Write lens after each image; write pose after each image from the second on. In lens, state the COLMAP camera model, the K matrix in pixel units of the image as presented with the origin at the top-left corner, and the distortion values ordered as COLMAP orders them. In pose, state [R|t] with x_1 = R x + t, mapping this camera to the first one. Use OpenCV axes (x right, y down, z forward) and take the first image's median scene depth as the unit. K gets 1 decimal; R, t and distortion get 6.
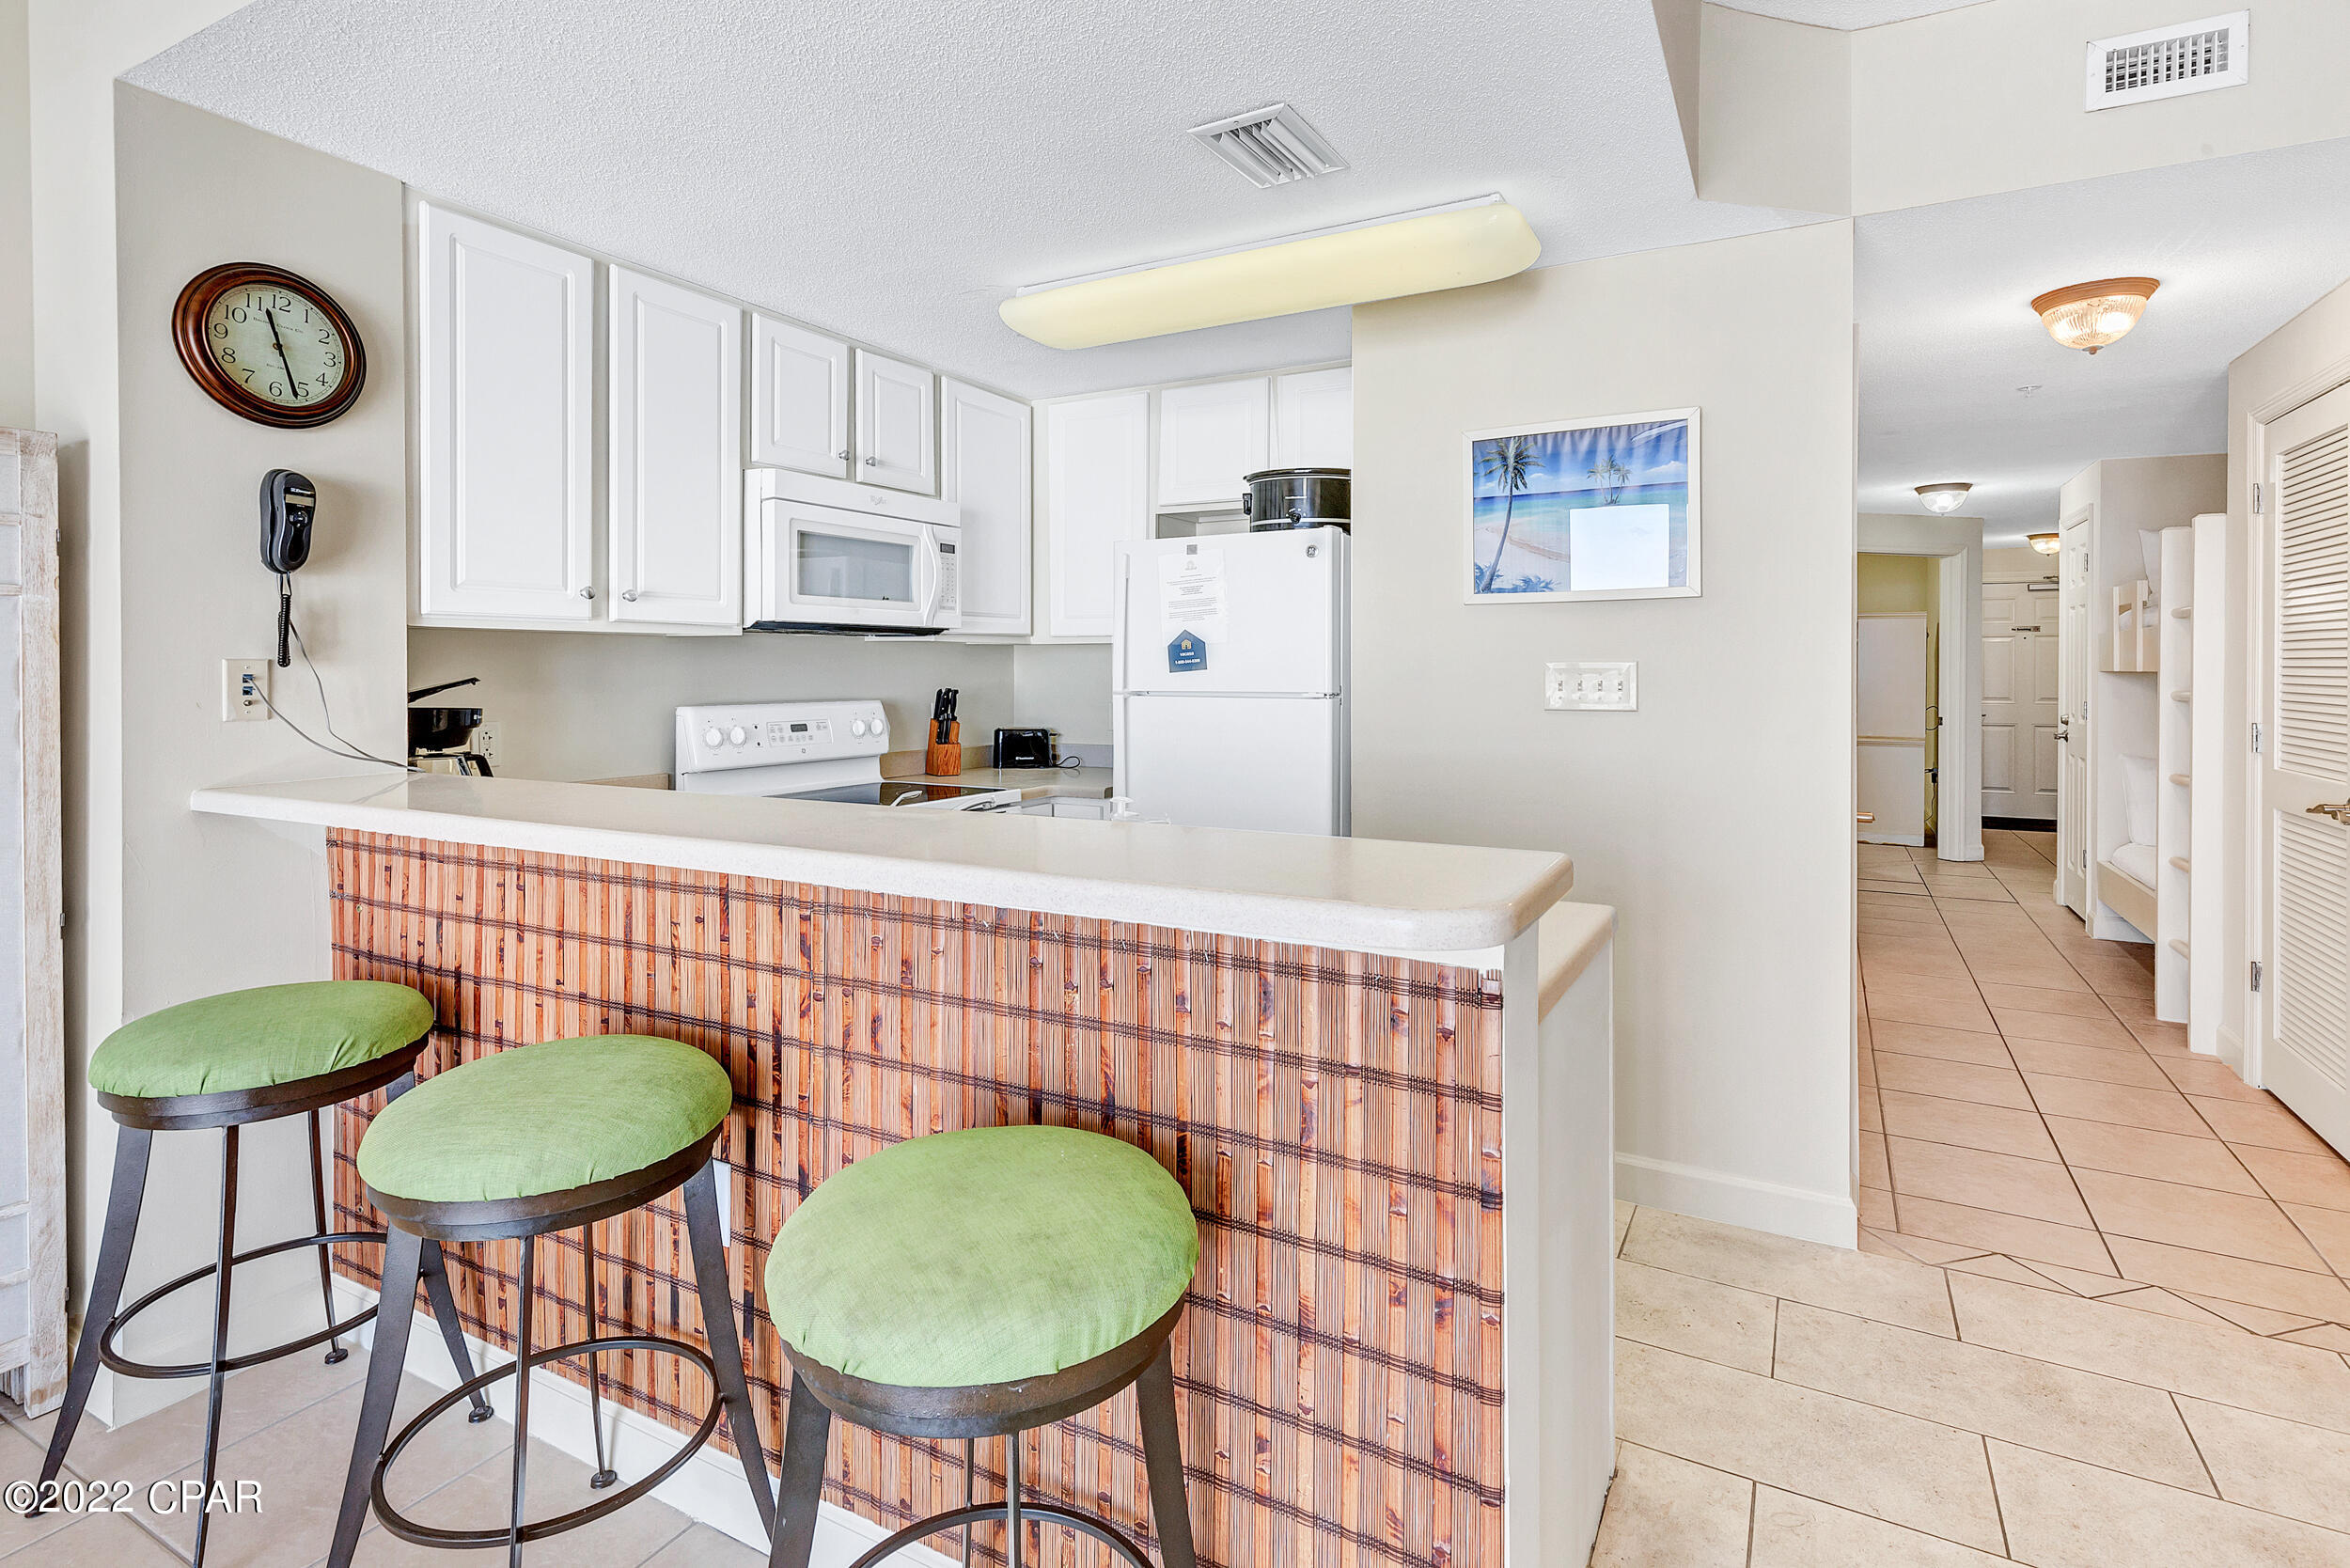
lens RADIAL K [[1119.4, 0, 1280.5], [0, 1119.4, 682.7], [0, 0, 1]] dist [0.003439, 0.001631]
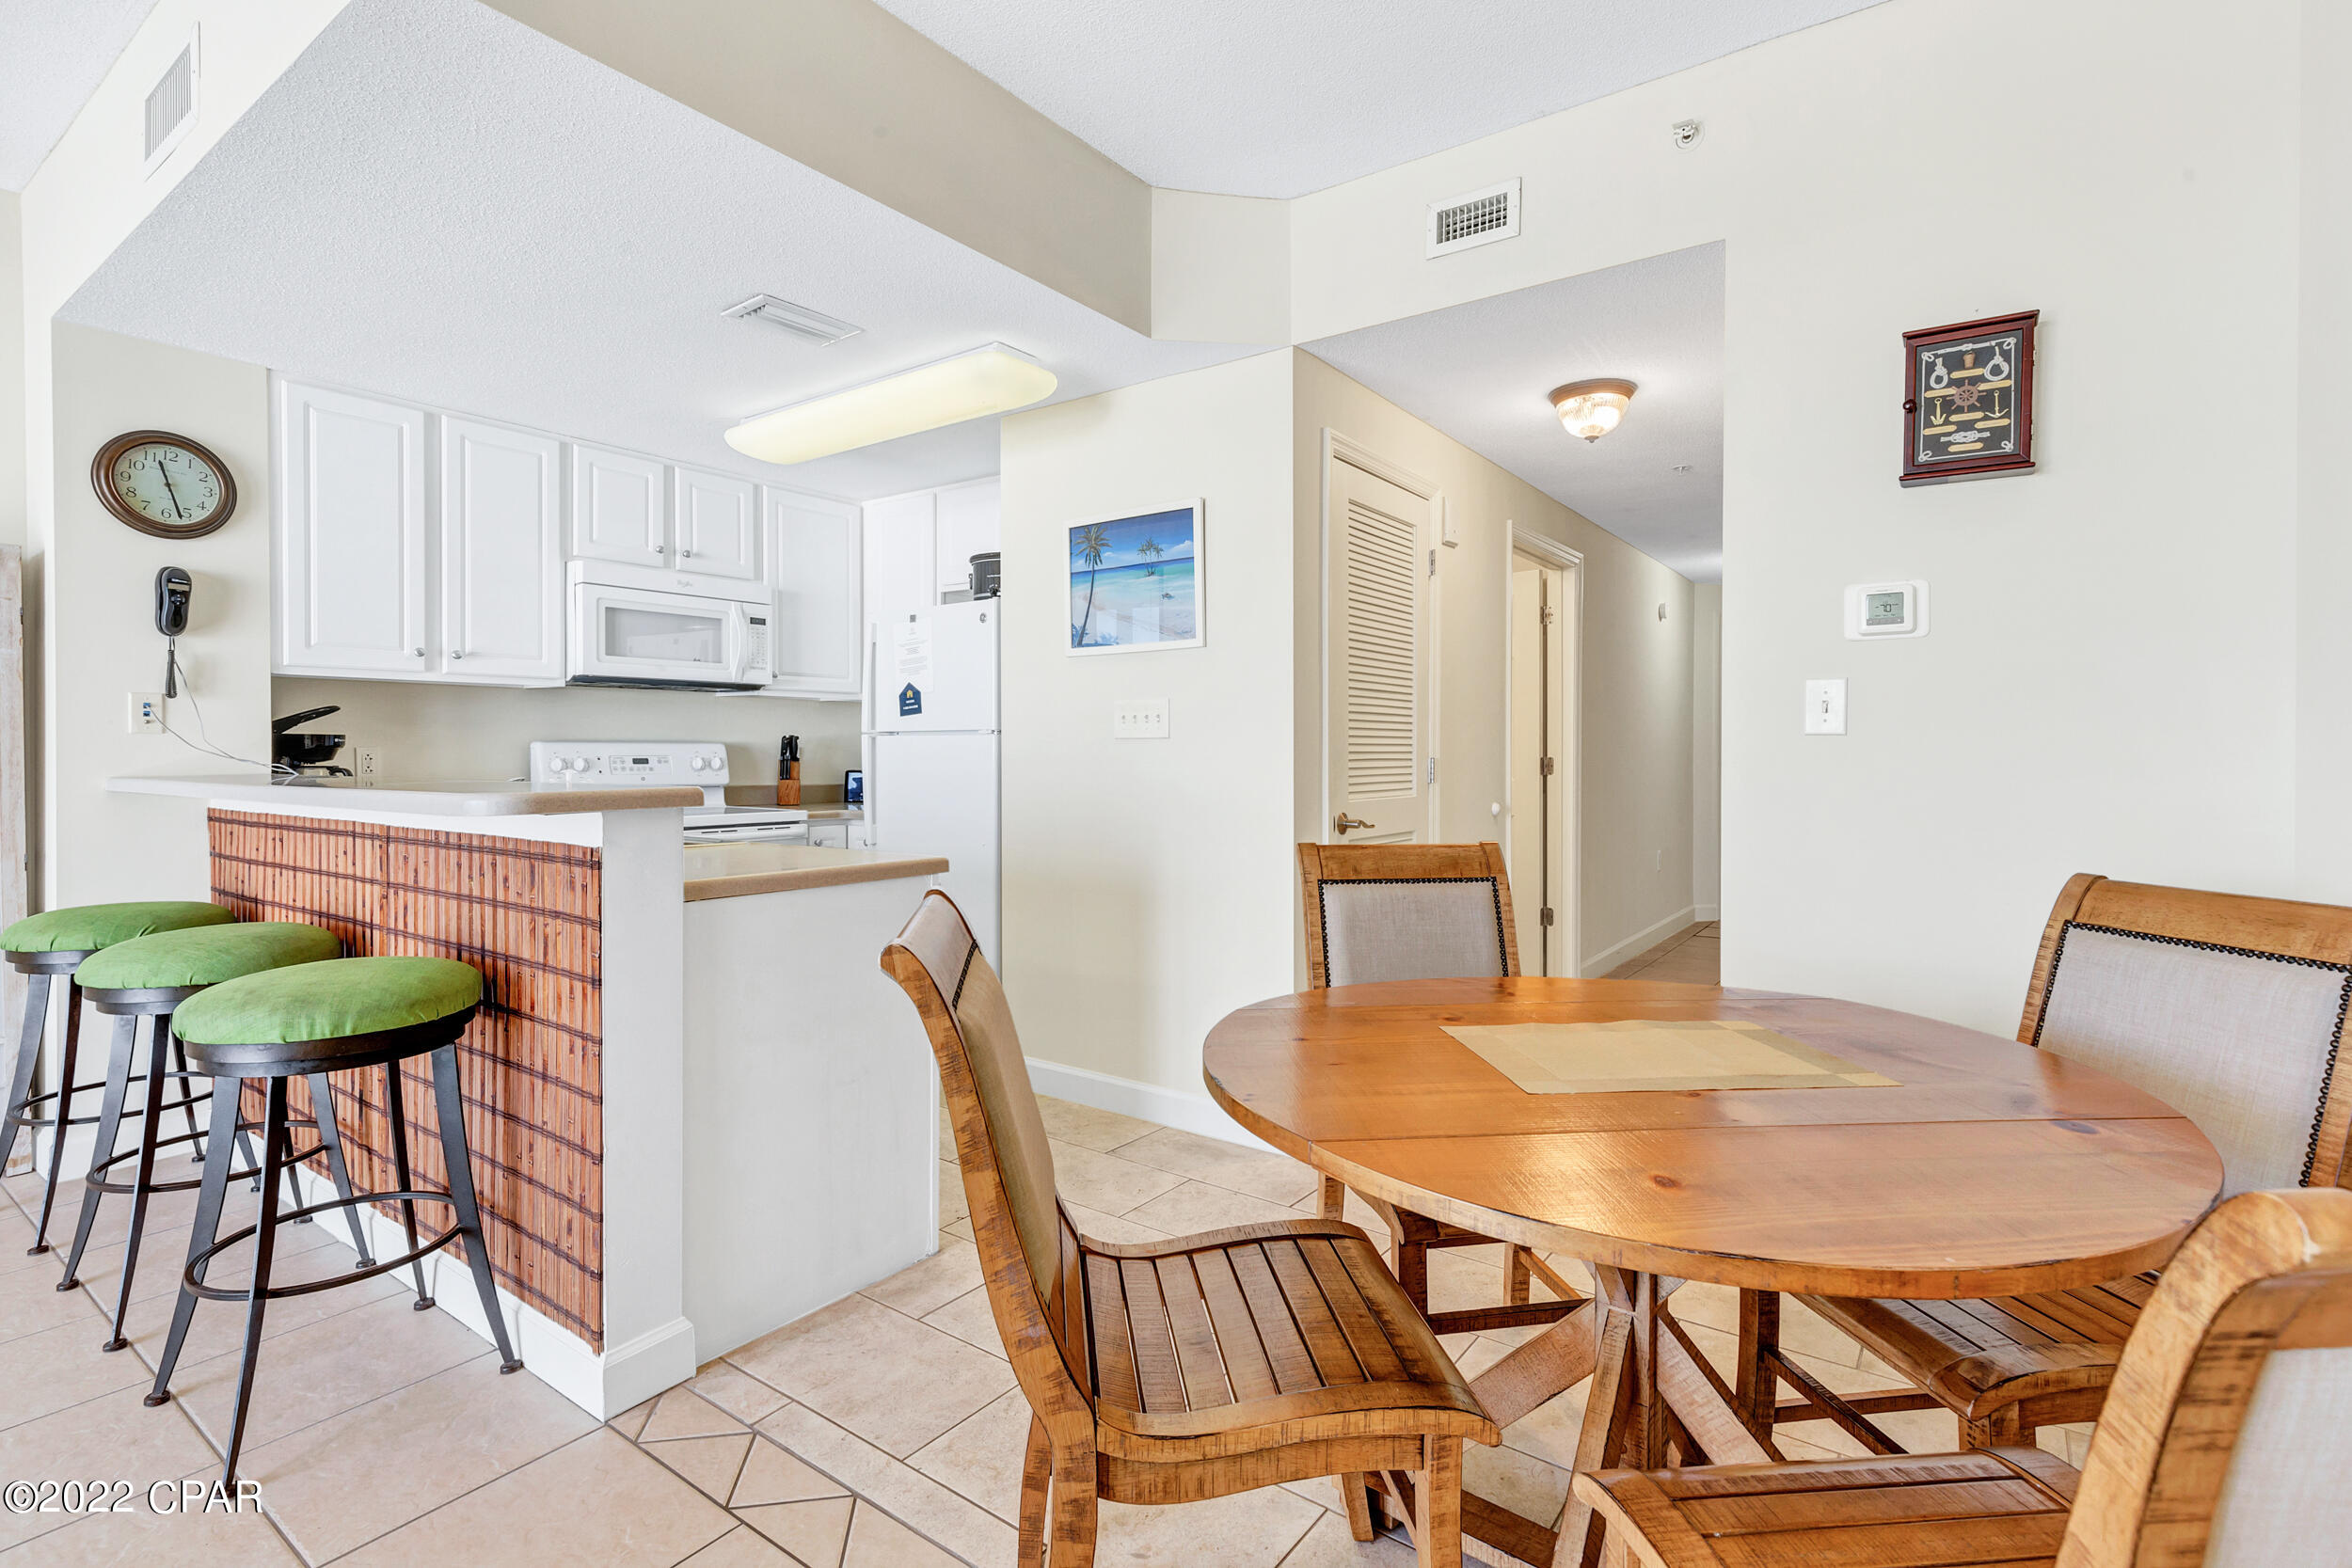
lens RADIAL K [[1120.3, 0, 1269.5], [0, 1120.3, 752.8], [0, 0, 1]] dist [0.003439, 0.001631]
pose [[0.991526, 0.002625, -0.129882, 0.612462], [-0.004089, 0.999931, -0.011004, 0.055762], [0.129844, 0.011441, 0.991468, -0.239396]]
